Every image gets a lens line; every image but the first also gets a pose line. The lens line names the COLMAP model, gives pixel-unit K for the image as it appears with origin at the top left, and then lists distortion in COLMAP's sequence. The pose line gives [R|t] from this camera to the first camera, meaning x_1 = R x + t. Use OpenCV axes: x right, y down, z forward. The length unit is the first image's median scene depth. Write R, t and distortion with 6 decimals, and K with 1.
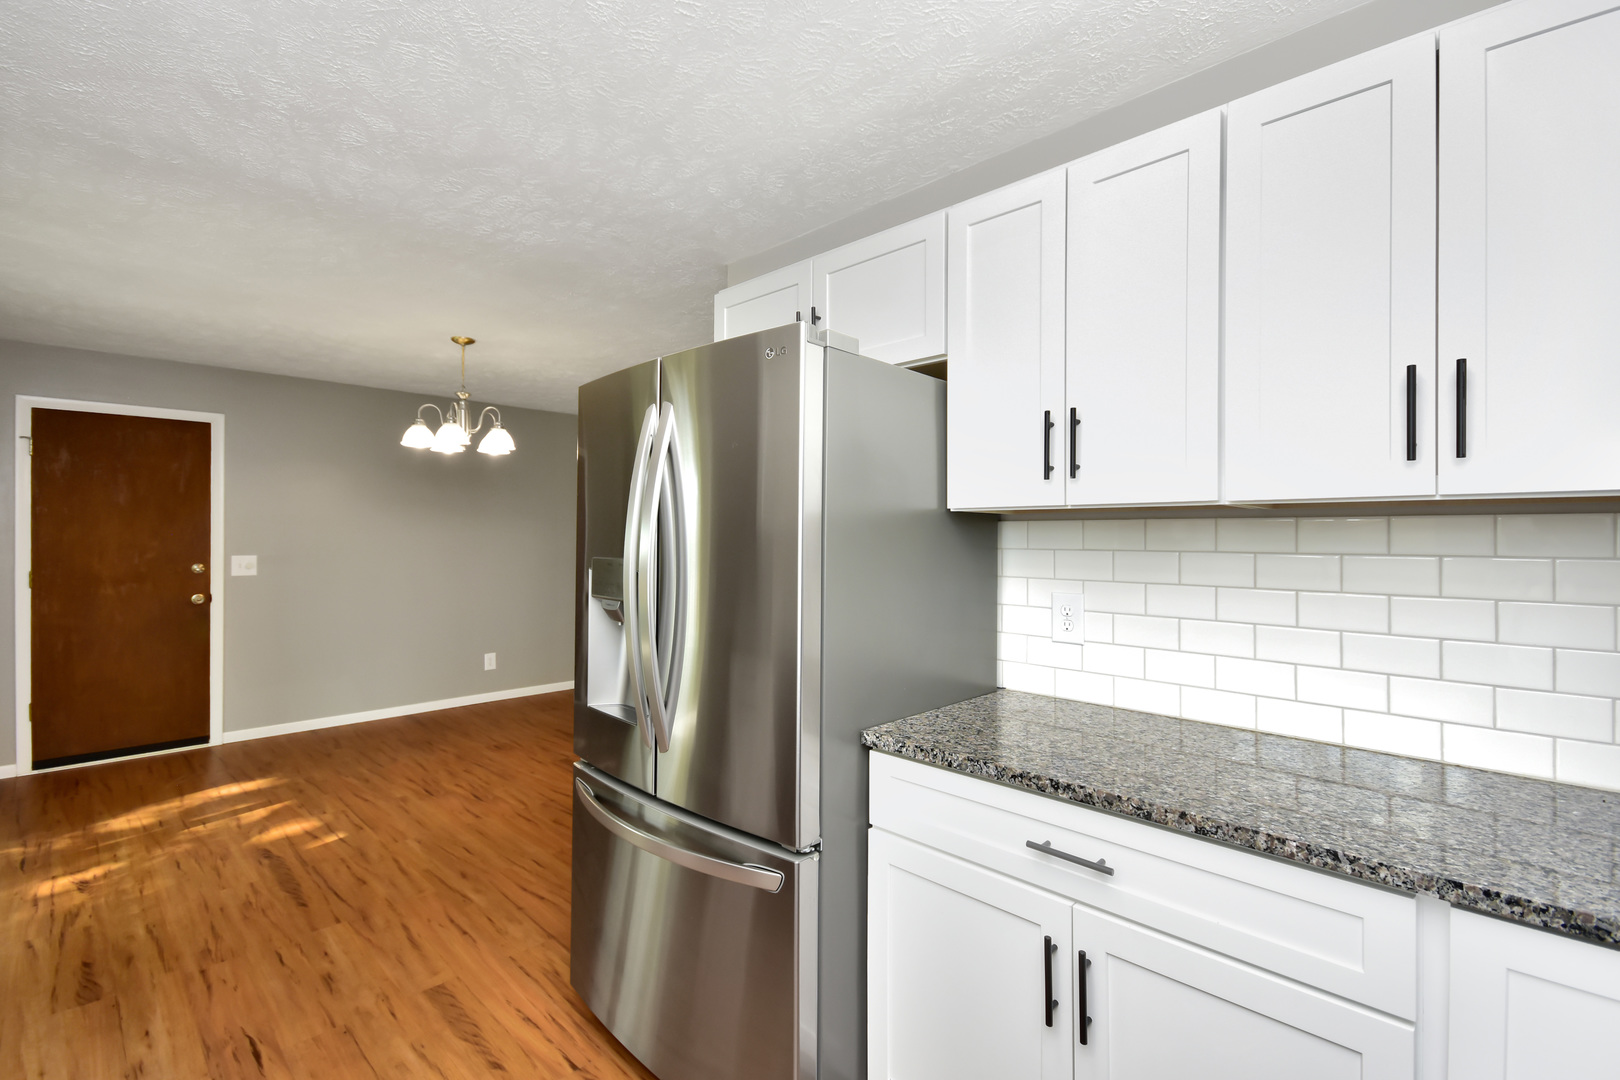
lens RADIAL K [[717.1, 0, 802.8], [0, 717.1, 532.4], [0, 0, 1]] dist [0.006995, -0.010499]
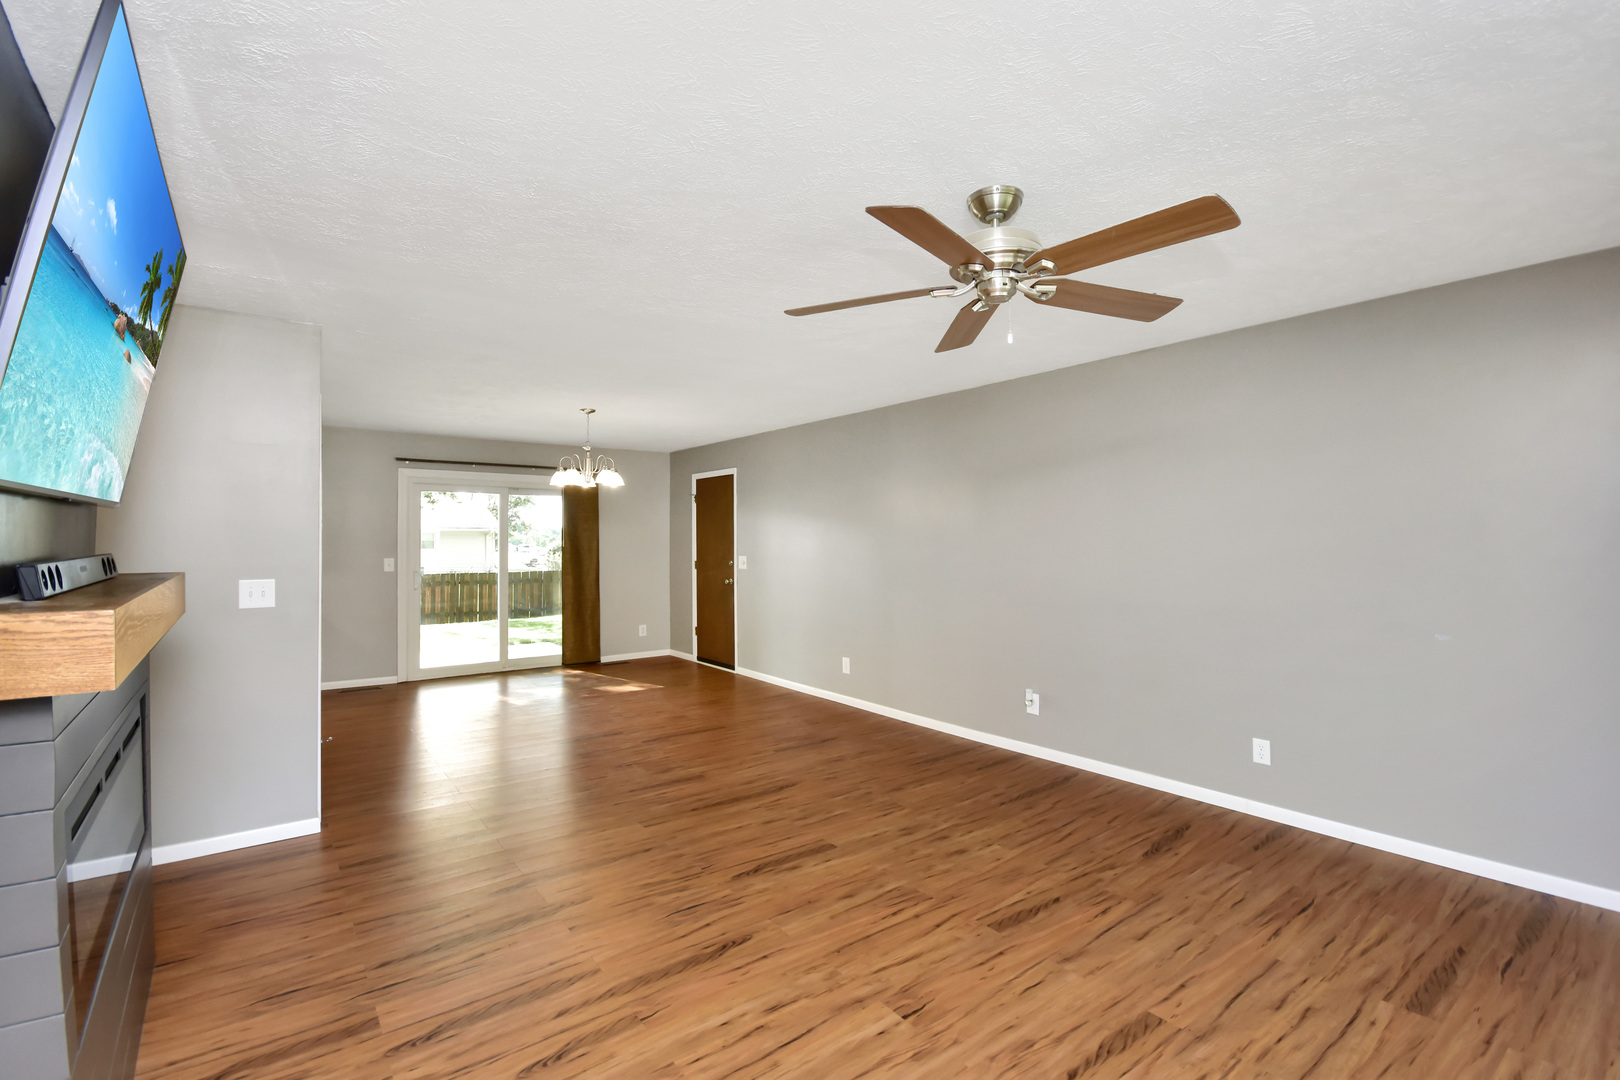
lens RADIAL K [[717.1, 0, 802.8], [0, 717.1, 532.4], [0, 0, 1]] dist [0.006995, -0.010499]
pose [[-0.158760, -0.009128, -0.987275, 0.789008], [0.005570, 0.999933, -0.010141, -0.002903], [0.987301, -0.007109, -0.158699, 1.476416]]
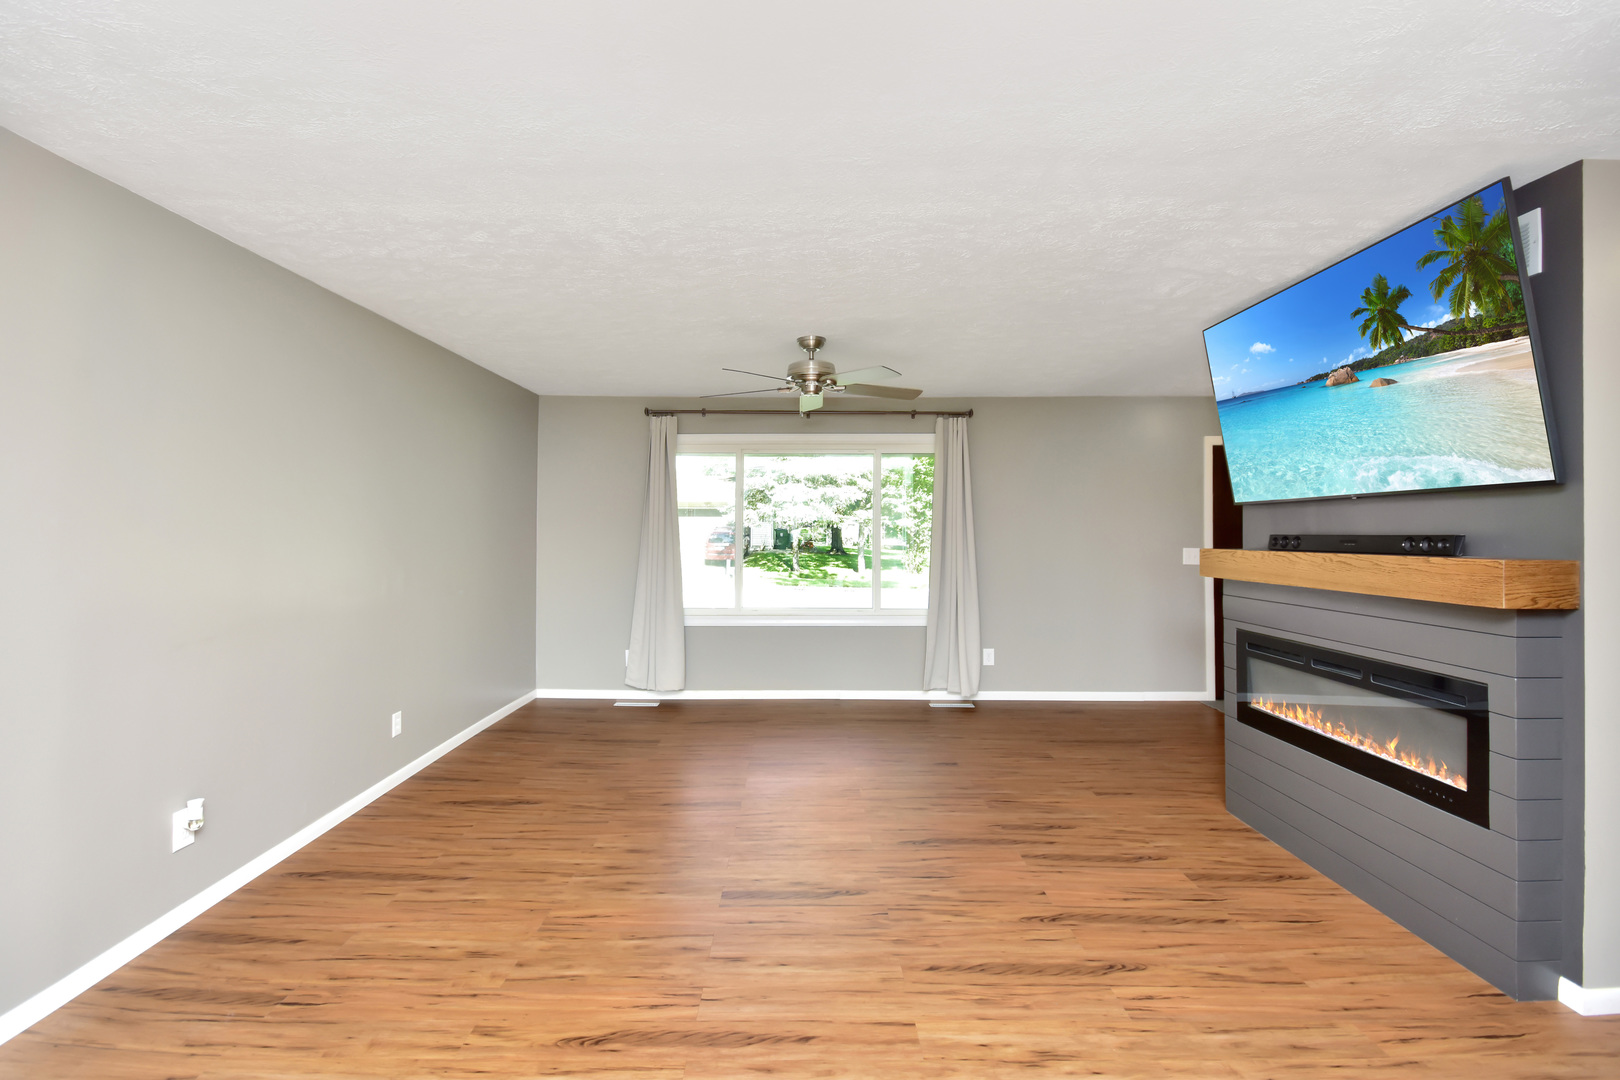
lens RADIAL K [[717.1, 0, 802.8], [0, 717.1, 532.4], [0, 0, 1]] dist [0.006995, -0.010499]
pose [[0.715029, -0.001662, 0.699093, -0.333137], [-0.002976, 0.999981, 0.005420, 0.001899], [-0.699088, -0.005956, 0.715011, 0.904176]]
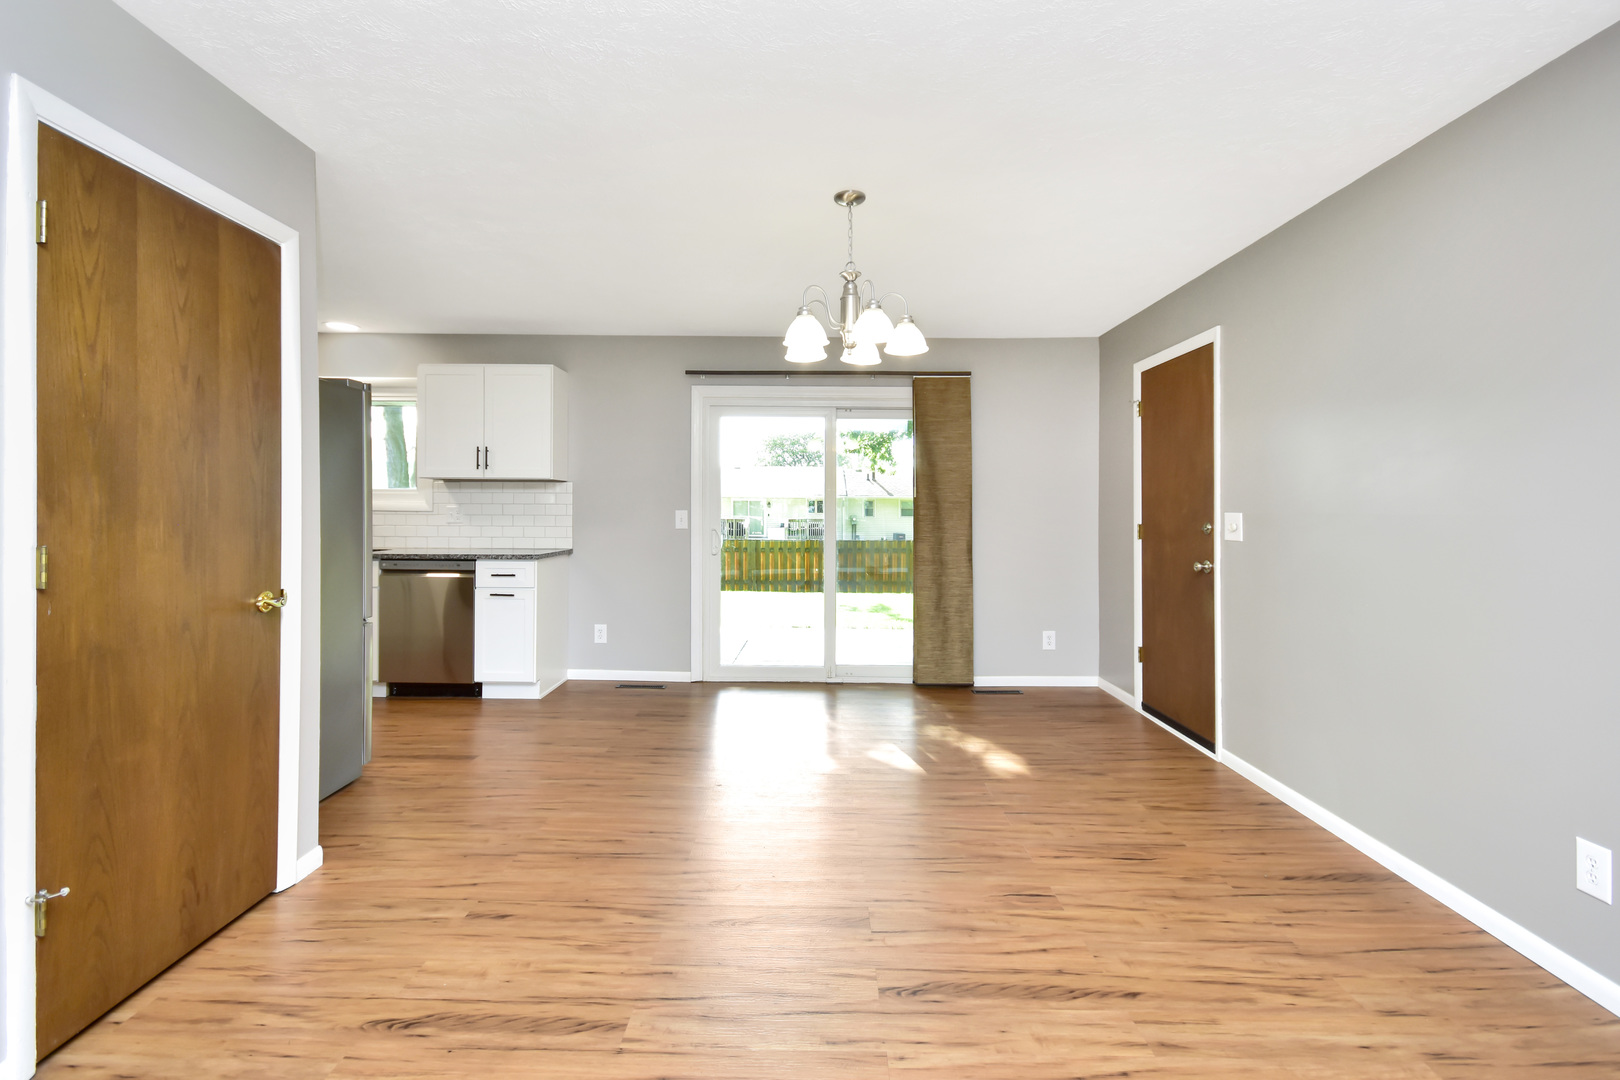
lens RADIAL K [[742.2, 0, 808.7], [0, 742.2, 506.2], [0, 0, 1]] dist [-0.000249, -0.000246]
pose [[-0.724392, -0.009370, -0.689325, 0.048838], [-0.005228, 0.999954, -0.008099, 0.035292], [0.689369, -0.002263, -0.724407, 1.337944]]
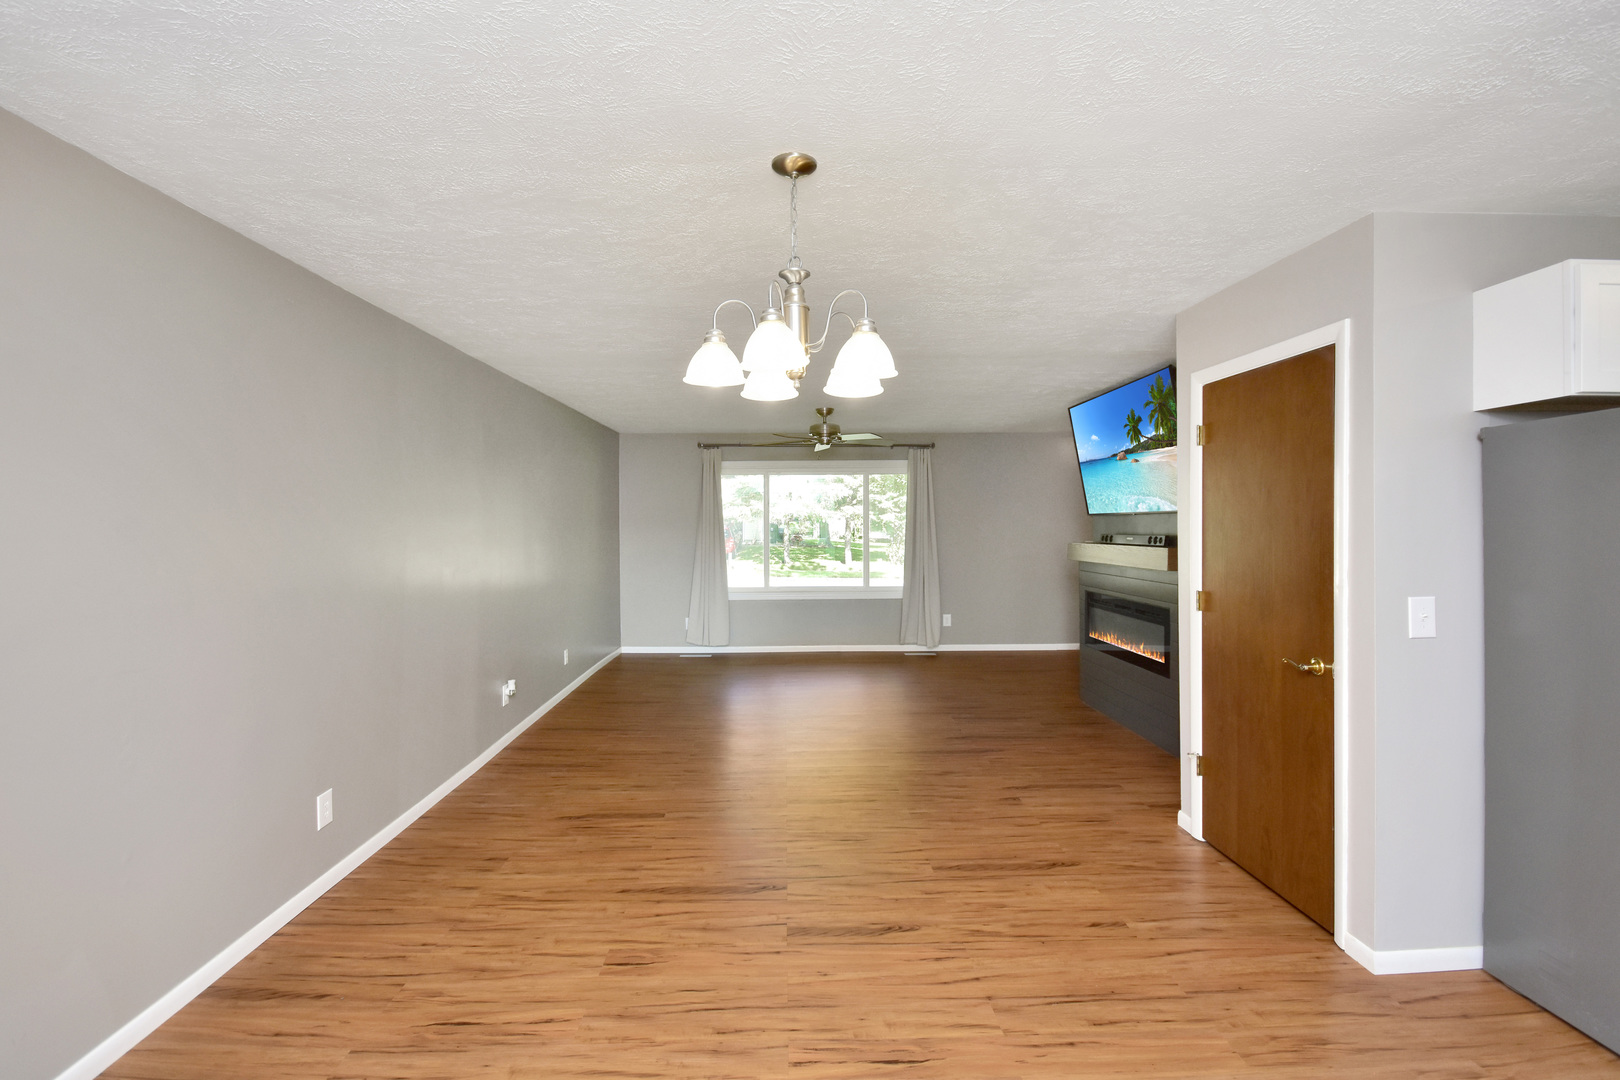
lens RADIAL K [[717.1, 0, 802.8], [0, 717.1, 532.4], [0, 0, 1]] dist [0.006995, -0.010499]
pose [[0.700197, -0.013119, 0.713830, -0.737391], [0.003704, 0.999884, 0.014742, -0.017228], [-0.713941, -0.007678, 0.700164, 0.583362]]
